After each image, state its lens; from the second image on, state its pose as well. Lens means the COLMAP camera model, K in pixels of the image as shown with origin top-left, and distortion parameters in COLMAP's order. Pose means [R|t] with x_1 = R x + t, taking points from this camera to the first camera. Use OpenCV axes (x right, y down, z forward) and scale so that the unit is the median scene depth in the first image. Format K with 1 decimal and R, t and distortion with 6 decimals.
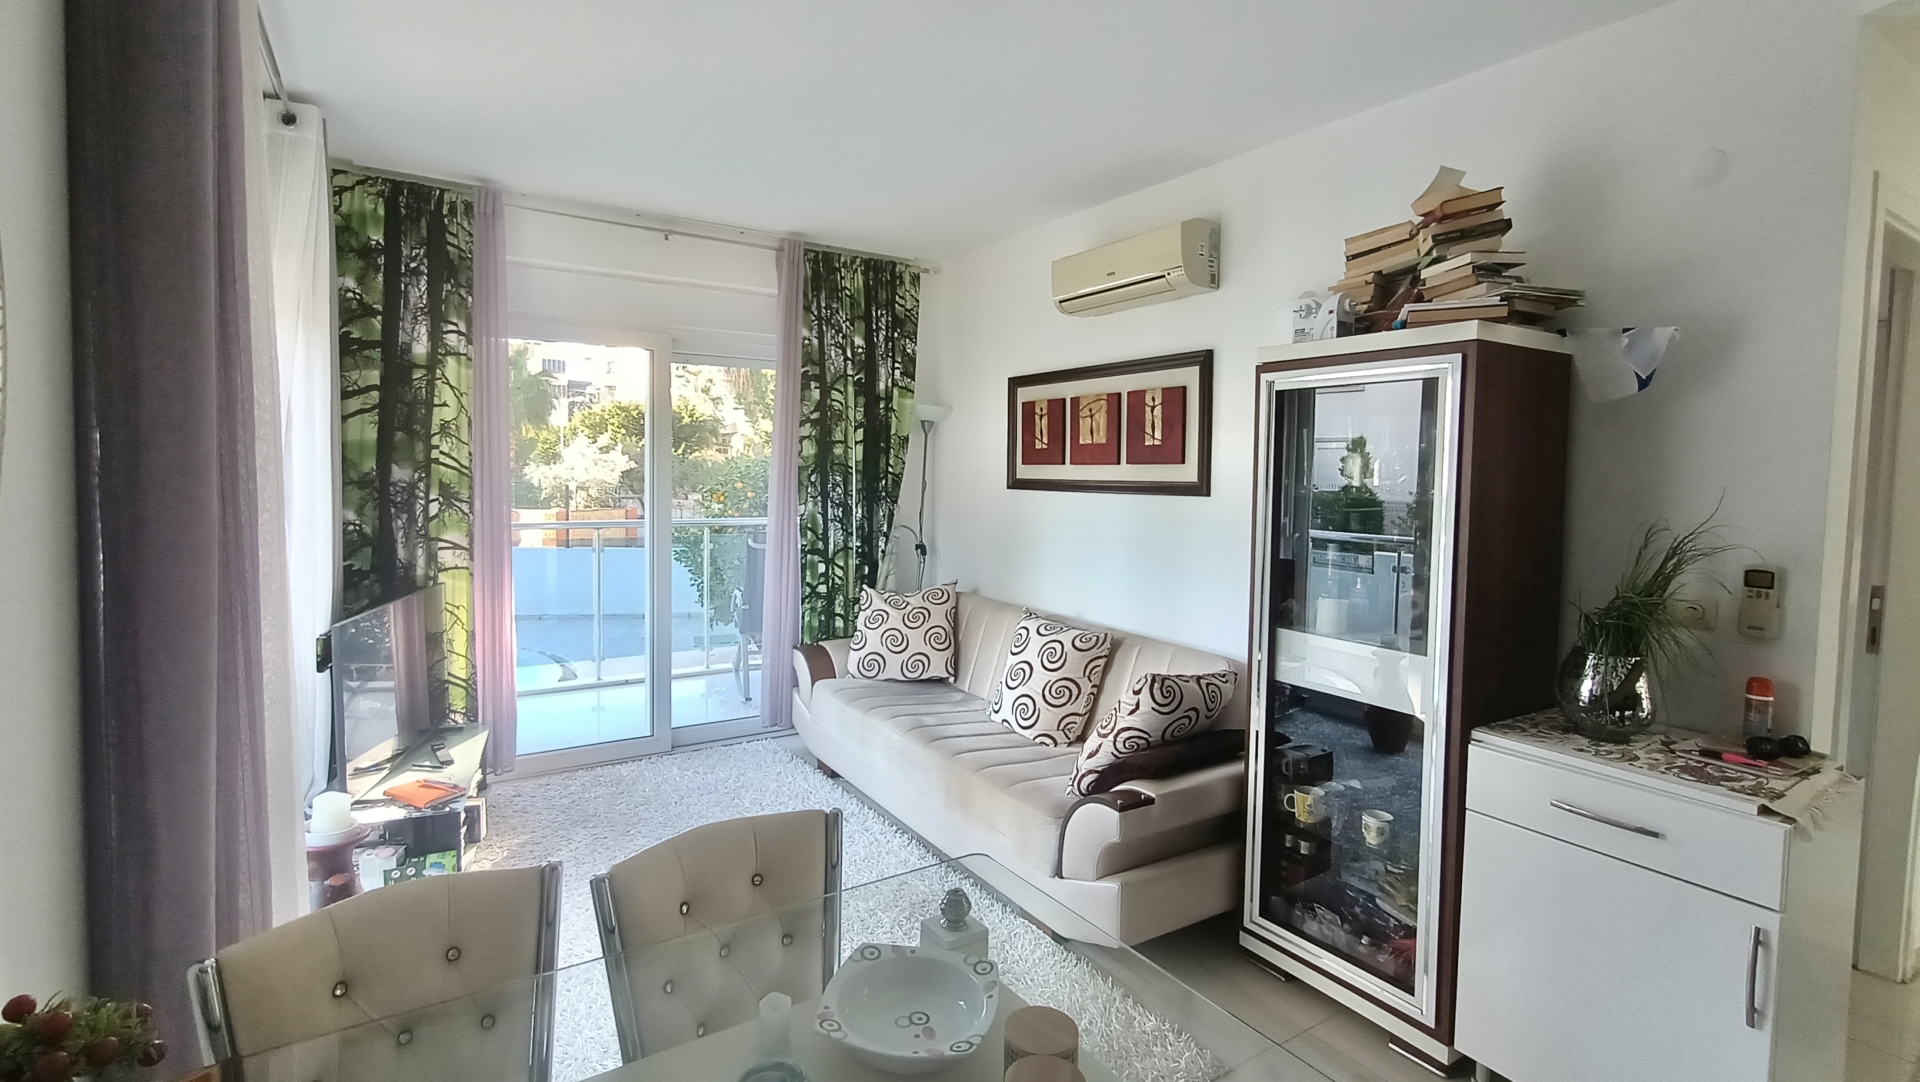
lens RADIAL K [[873.8, 0, 950.6], [0, 873.8, 509.3], [0, 0, 1]] dist [-0.001435, 0.000679]
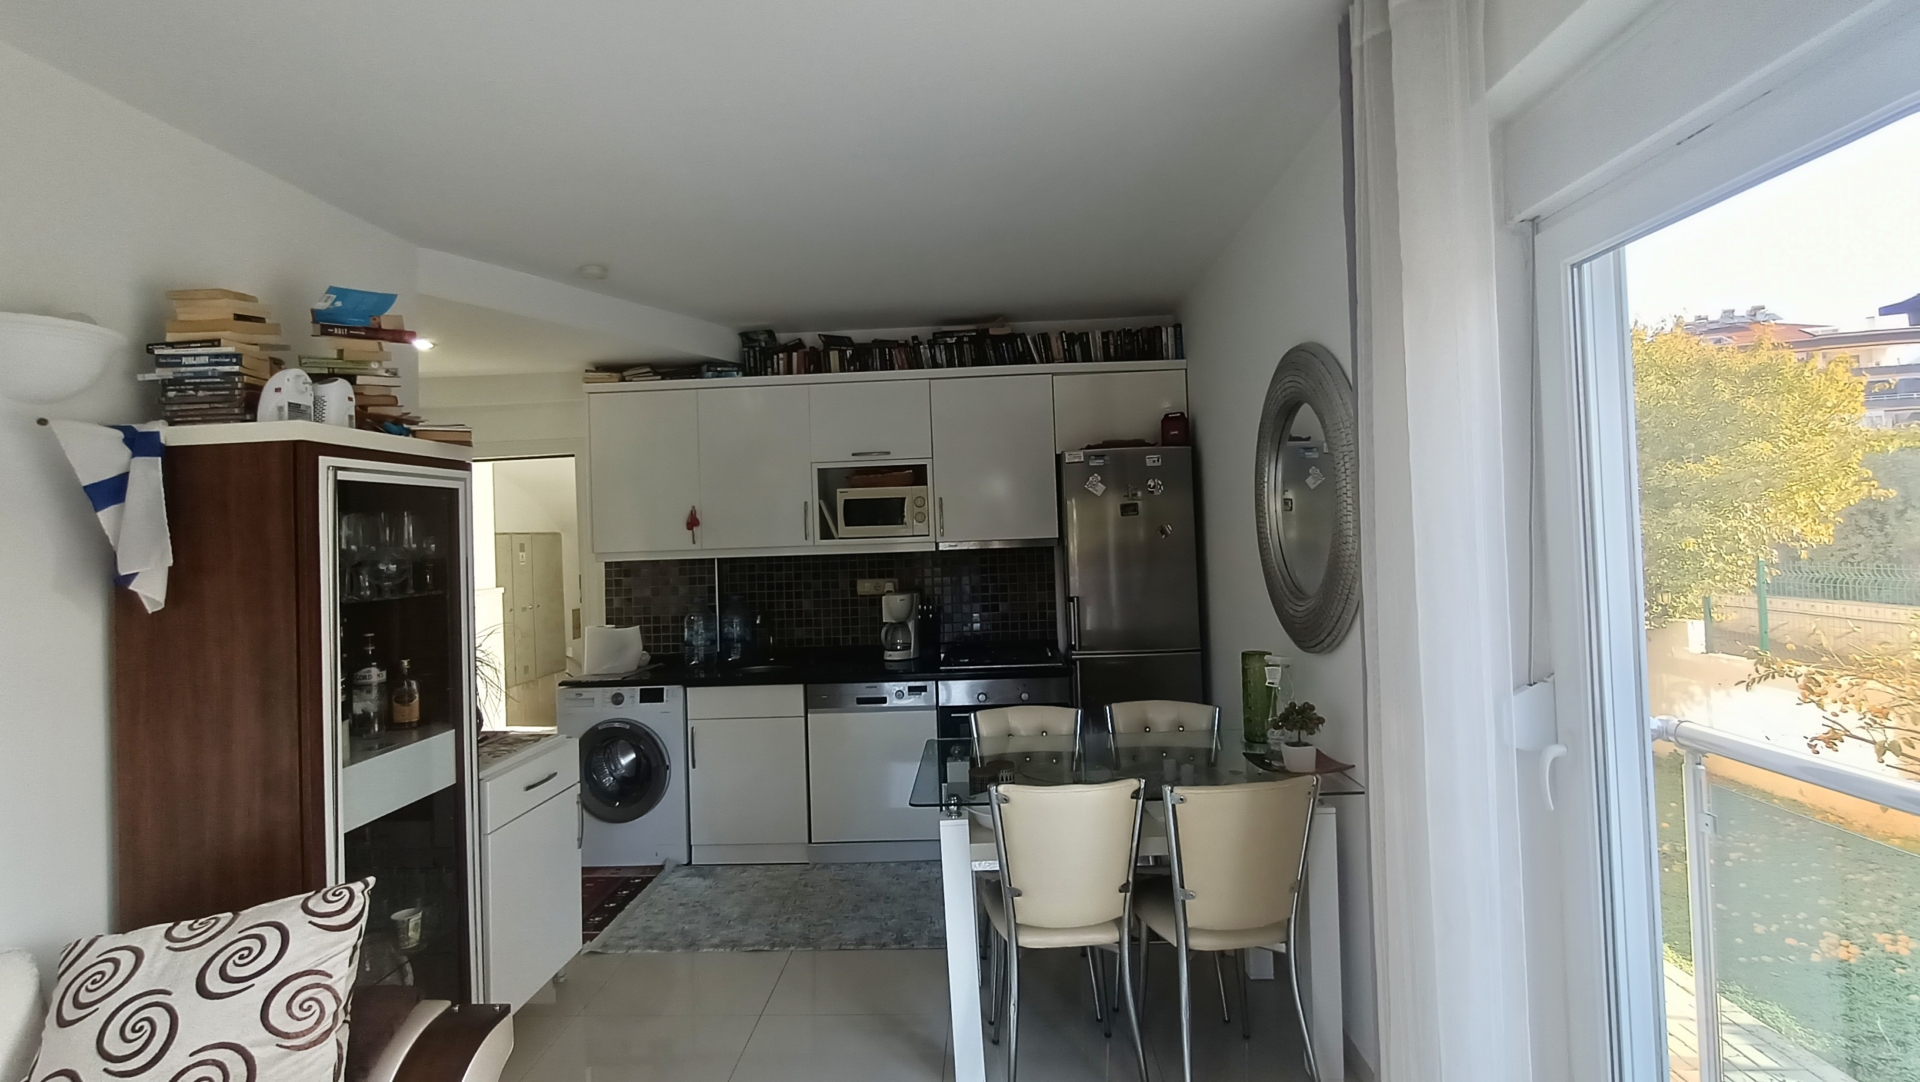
lens RADIAL K [[873.8, 0, 947.8], [0, 873.8, 510.8], [0, 0, 1]] dist [-0.001435, 0.000679]
pose [[-0.804375, 0.026000, 0.593553, -0.345408], [0.048435, 0.998586, 0.021897, -0.057881], [-0.592144, 0.046362, -0.804497, 0.791789]]
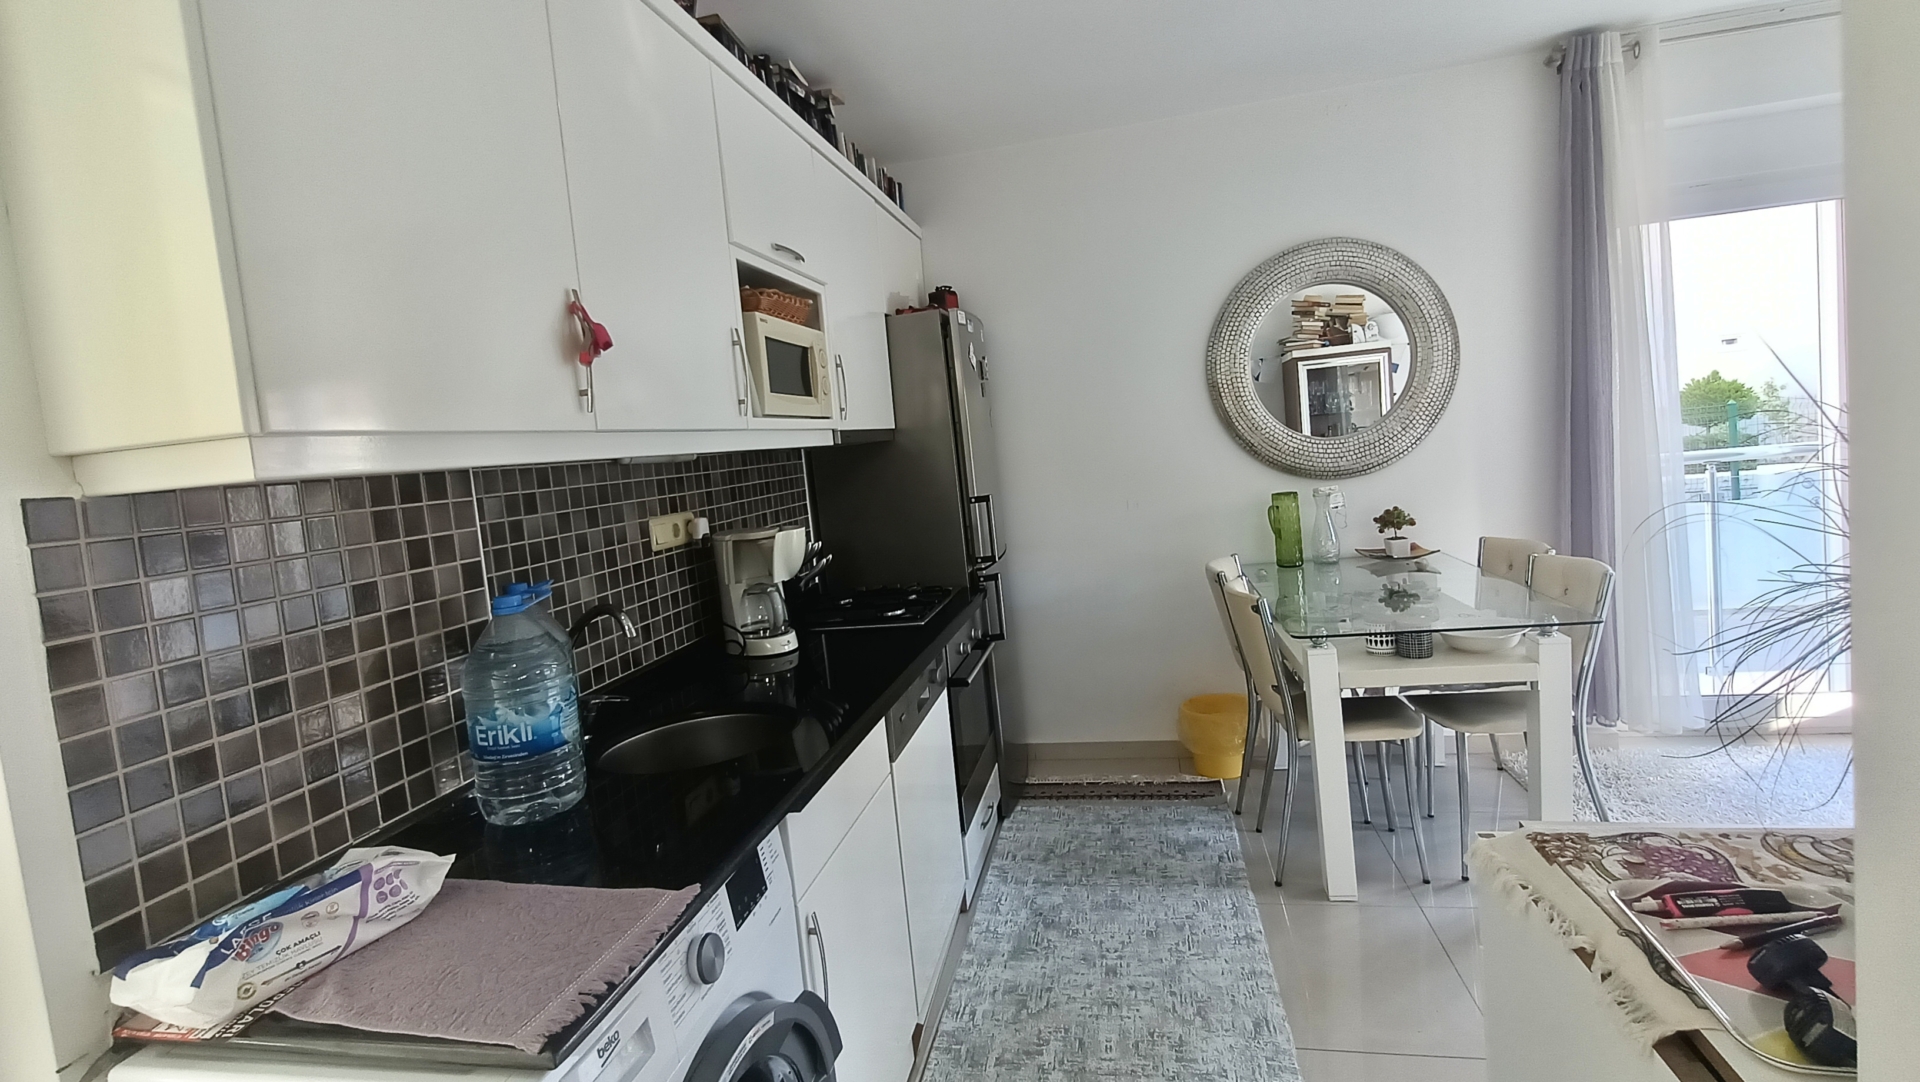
lens RADIAL K [[873.8, 0, 925.7], [0, 873.8, 507.3], [0, 0, 1]] dist [-0.001435, 0.000679]
pose [[-0.719355, 0.100790, -0.687291, 0.676138], [0.052843, 0.994491, 0.090533, 0.004021], [0.692629, 0.028807, -0.720718, 0.453533]]
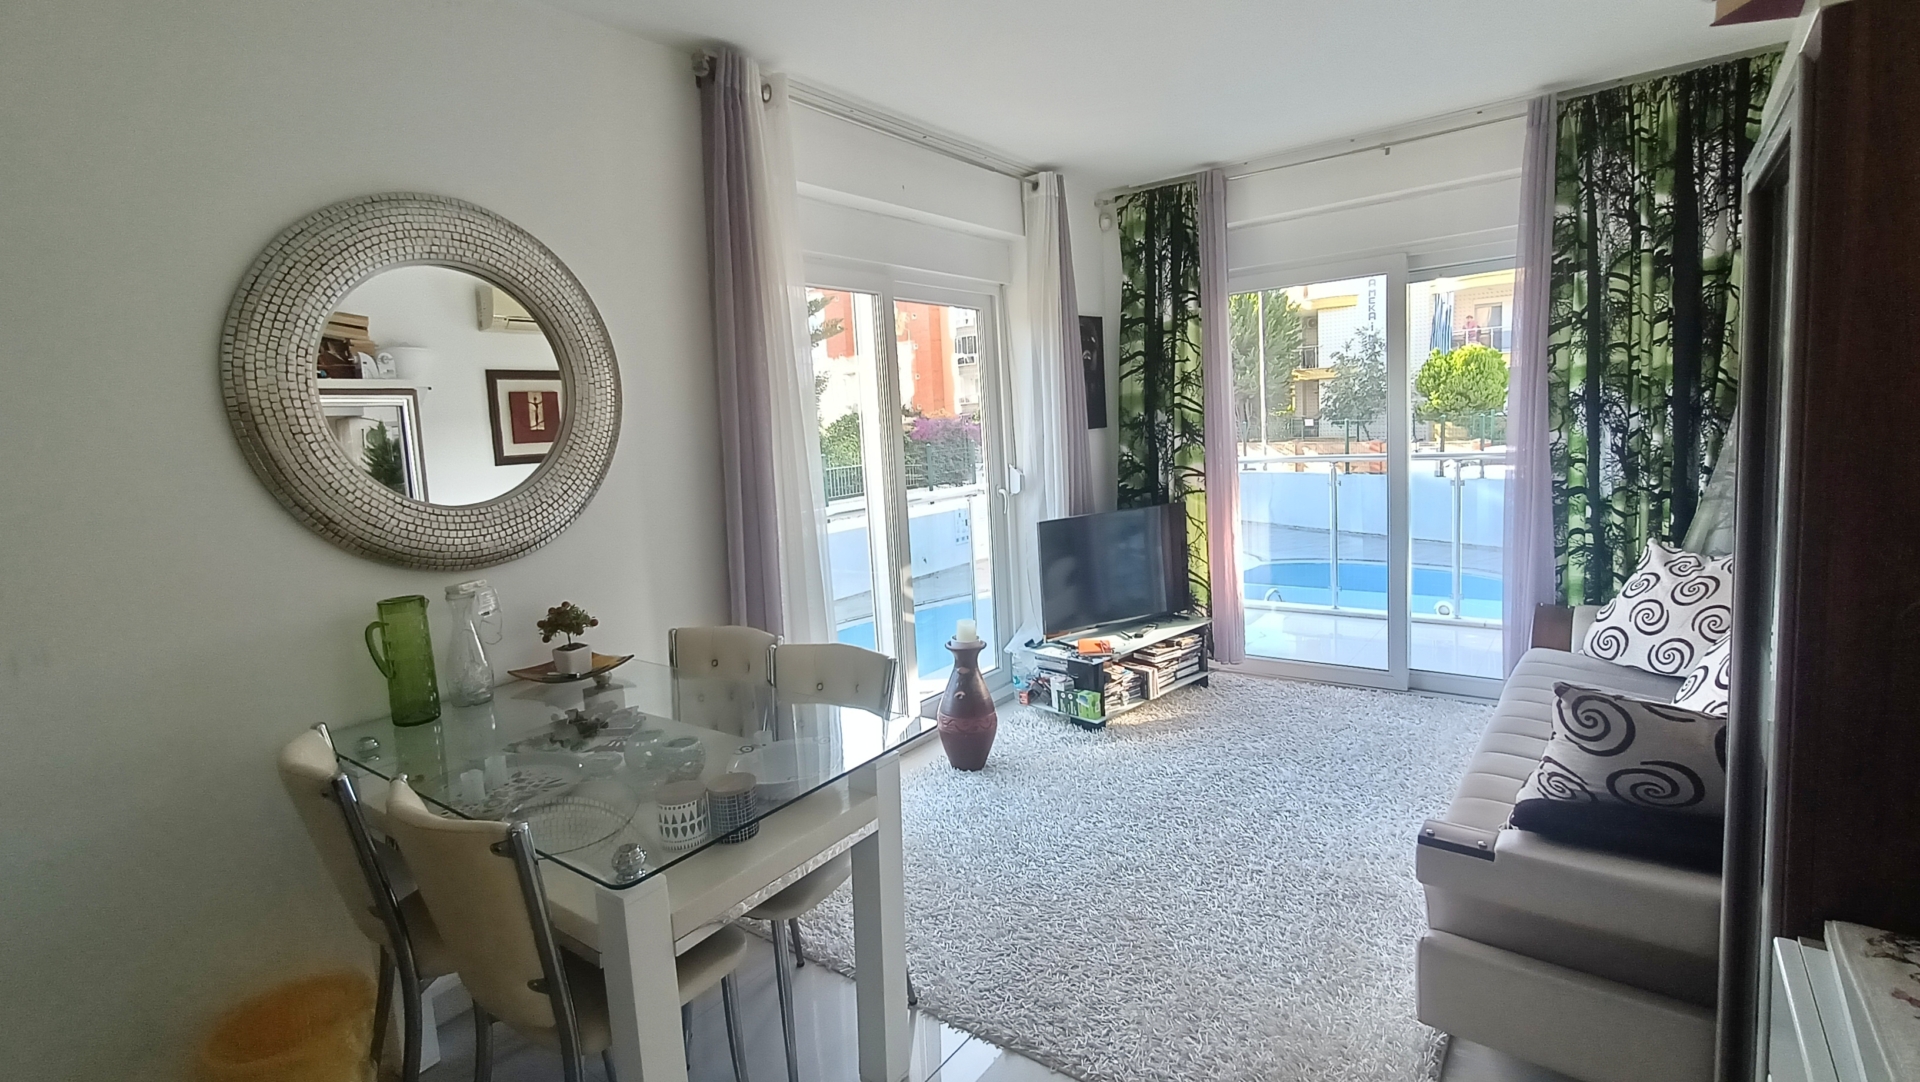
lens RADIAL K [[873.8, 0, 948.9], [0, 873.8, 514.2], [0, 0, 1]] dist [-0.001435, 0.000679]
pose [[0.333662, 0.061661, -0.940674, 0.428788], [0.015905, 0.997348, 0.071017, 0.005427], [0.942559, -0.038657, 0.331796, 0.224429]]
